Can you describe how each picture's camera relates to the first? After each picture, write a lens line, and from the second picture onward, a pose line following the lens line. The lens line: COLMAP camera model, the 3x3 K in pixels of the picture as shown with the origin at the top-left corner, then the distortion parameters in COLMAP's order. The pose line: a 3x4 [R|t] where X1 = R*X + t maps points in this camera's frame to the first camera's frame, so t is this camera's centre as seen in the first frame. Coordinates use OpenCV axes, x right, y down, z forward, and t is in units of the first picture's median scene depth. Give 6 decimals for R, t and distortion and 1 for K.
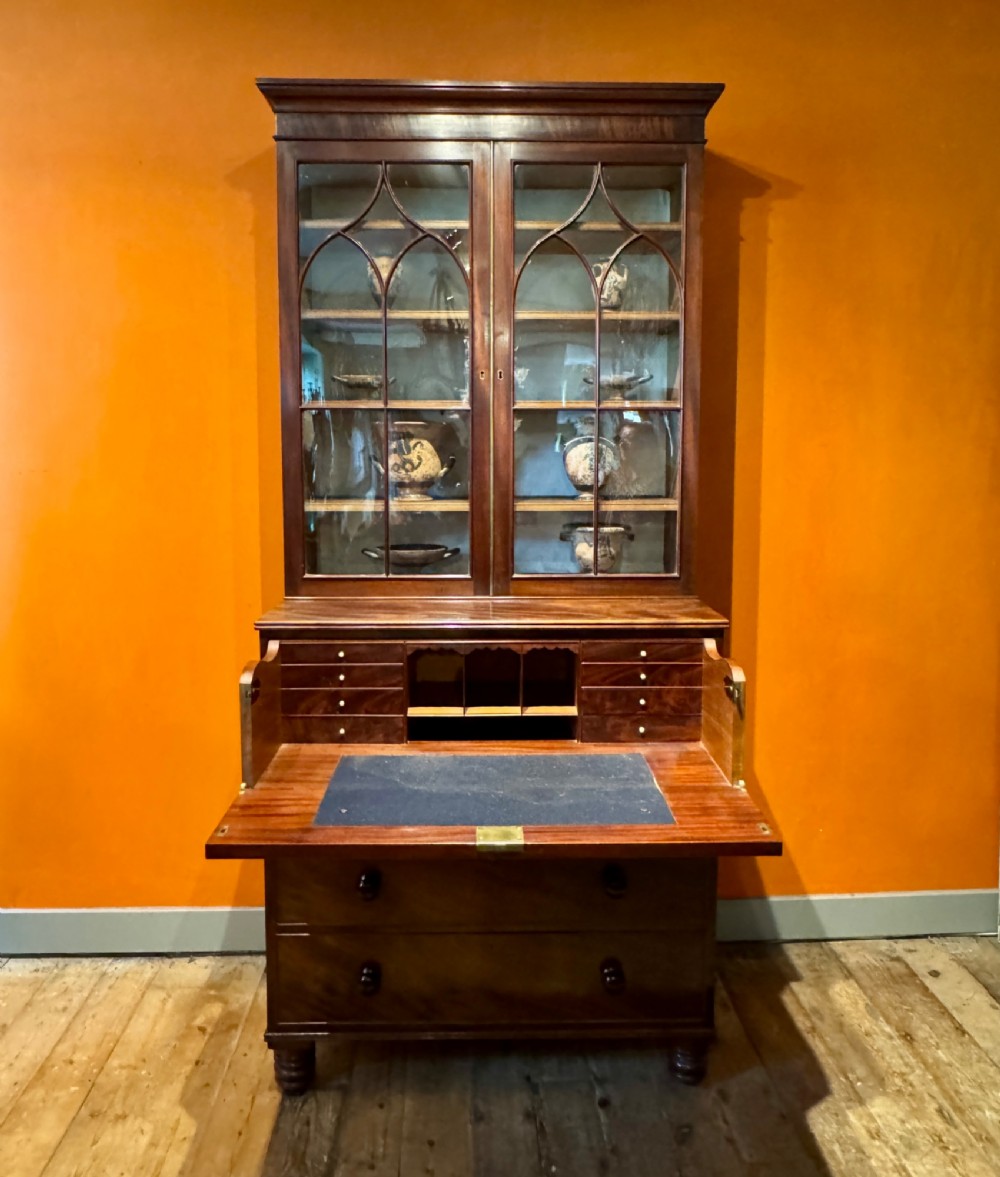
lens RADIAL K [[914.2, 0, 503.3], [0, 914.2, 521.8], [0, 0, 1]] dist [-0.005050, 0.005288]
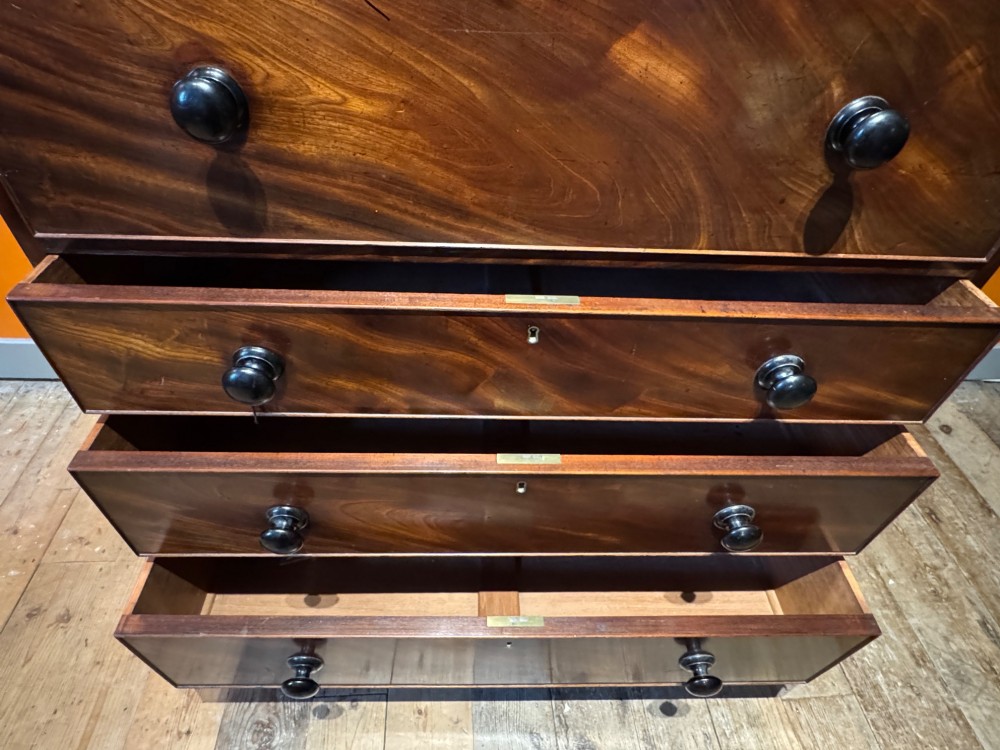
lens RADIAL K [[549.8, 0, 490.4], [0, 549.8, 378.0], [0, 0, 1]] dist [-0.001163, -0.001084]
pose [[0.998983, 0.026810, 0.036261, -0.037447], [-0.043829, 0.766485, 0.640765, 0.118325], [-0.010614, -0.641703, 0.766880, 0.690152]]
